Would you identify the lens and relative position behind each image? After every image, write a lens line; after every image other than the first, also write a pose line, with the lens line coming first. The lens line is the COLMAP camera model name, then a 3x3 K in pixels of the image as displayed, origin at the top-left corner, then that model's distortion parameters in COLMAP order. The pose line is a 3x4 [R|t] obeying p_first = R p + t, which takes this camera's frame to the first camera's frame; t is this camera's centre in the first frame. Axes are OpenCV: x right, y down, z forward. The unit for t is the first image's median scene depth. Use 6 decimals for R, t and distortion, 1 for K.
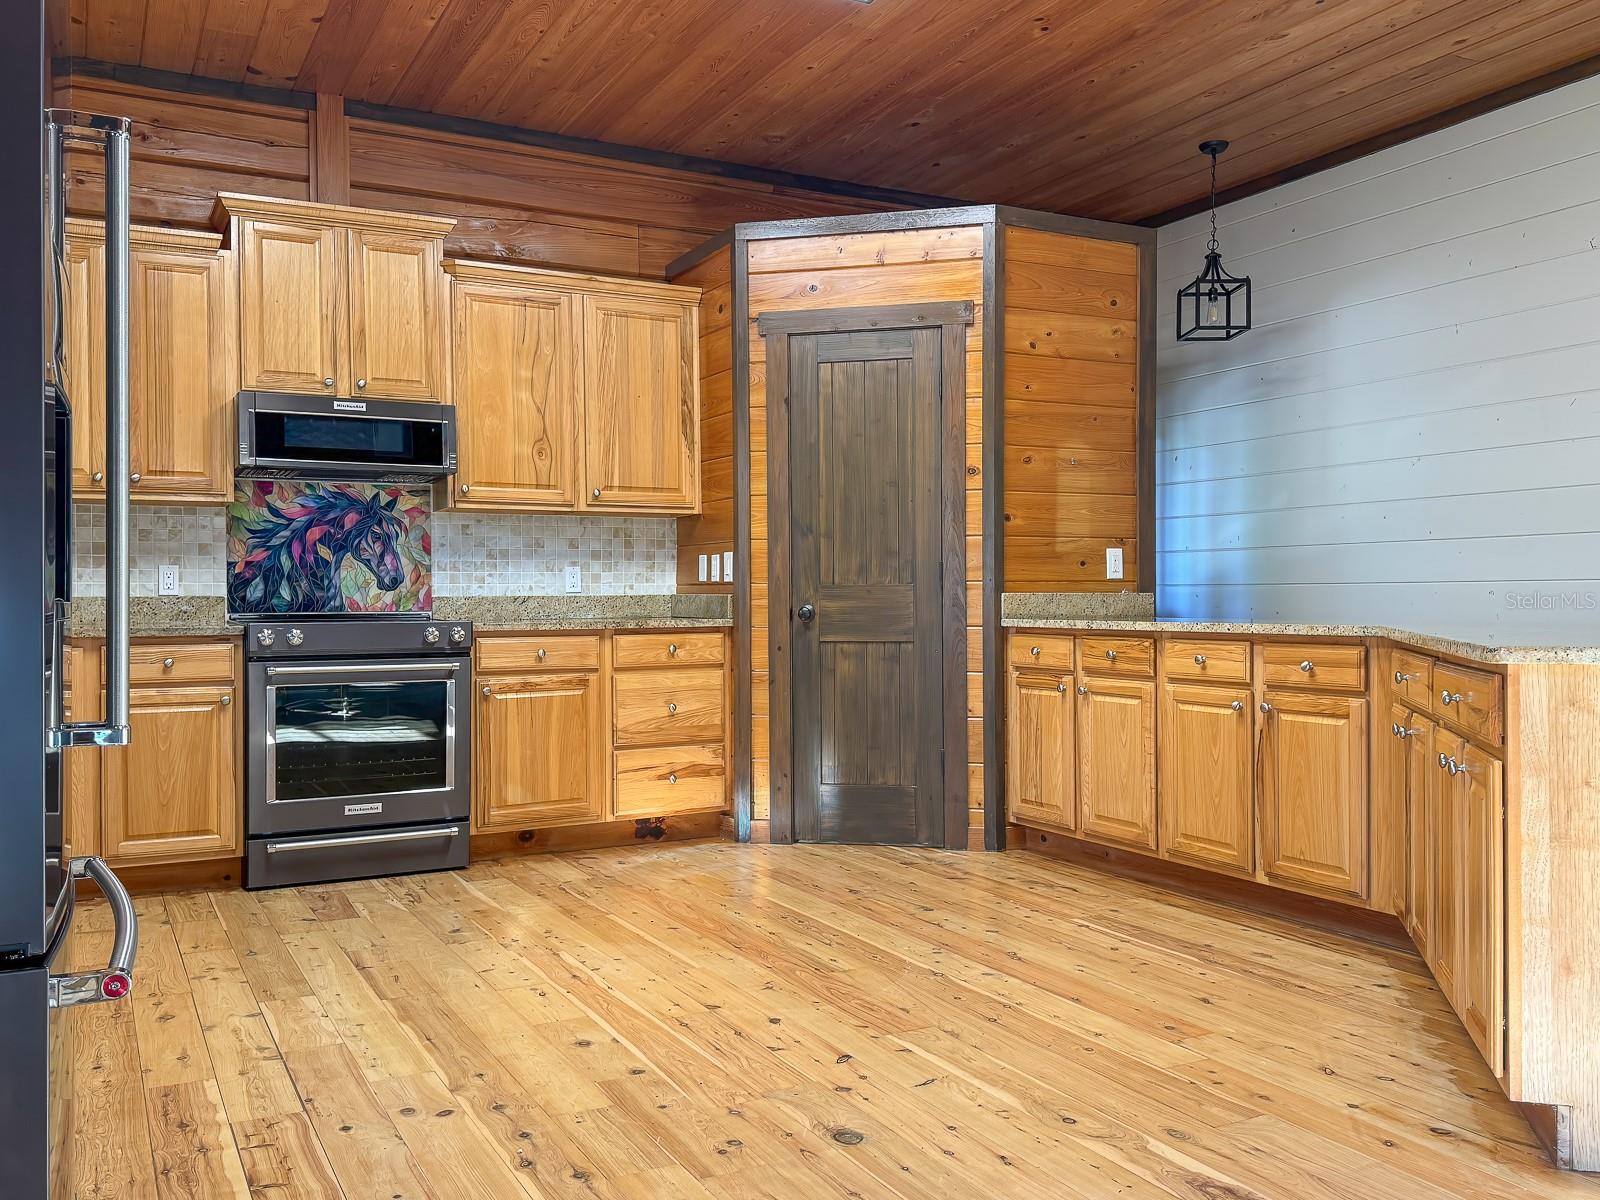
lens RADIAL K [[1344.5, 0, 799.3], [0, 1344.5, 605.9], [0, 0, 1]] dist [0.005337, 0.000300]
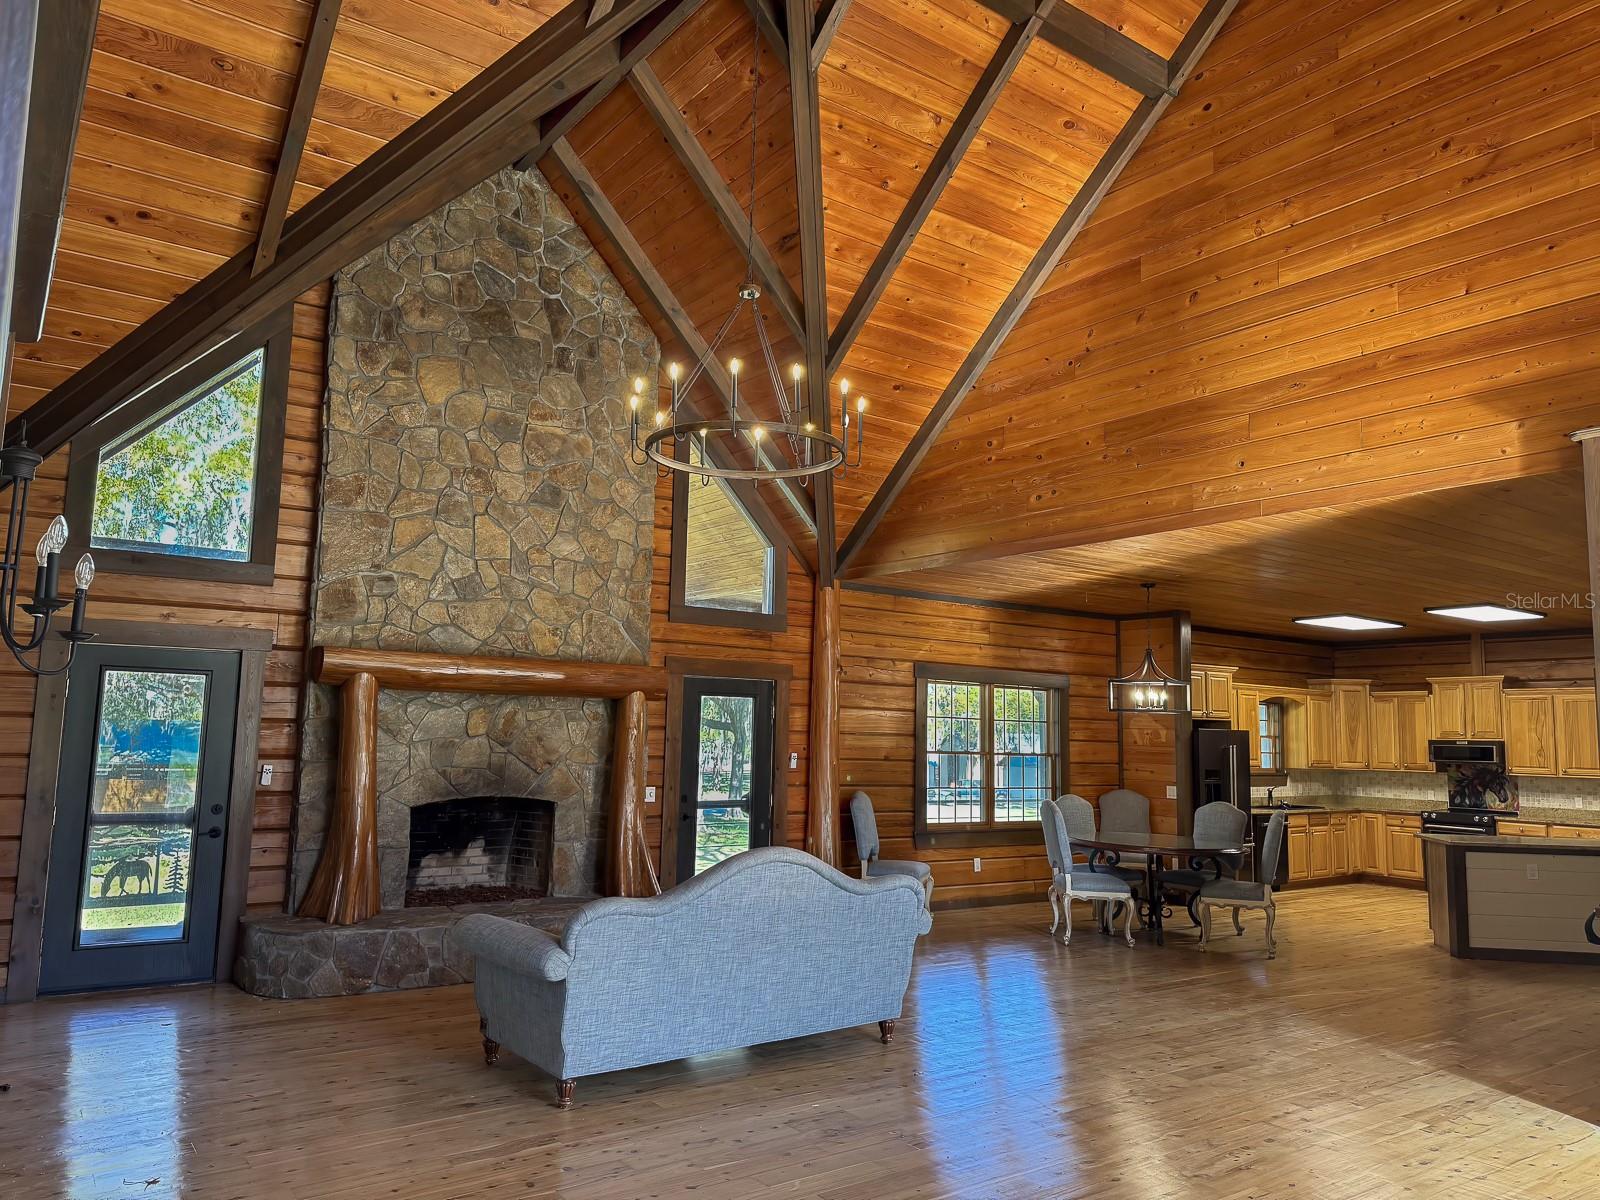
lens RADIAL K [[1134.3, 0, 800.5], [0, 1134.3, 602.9], [0, 0, 1]] dist [-0.002759, -0.000152]
pose [[0.130568, -0.106374, -0.985716, 1.925521], [-0.027459, 0.993458, -0.110847, -0.126547], [0.991059, 0.041540, 0.126793, -0.798576]]
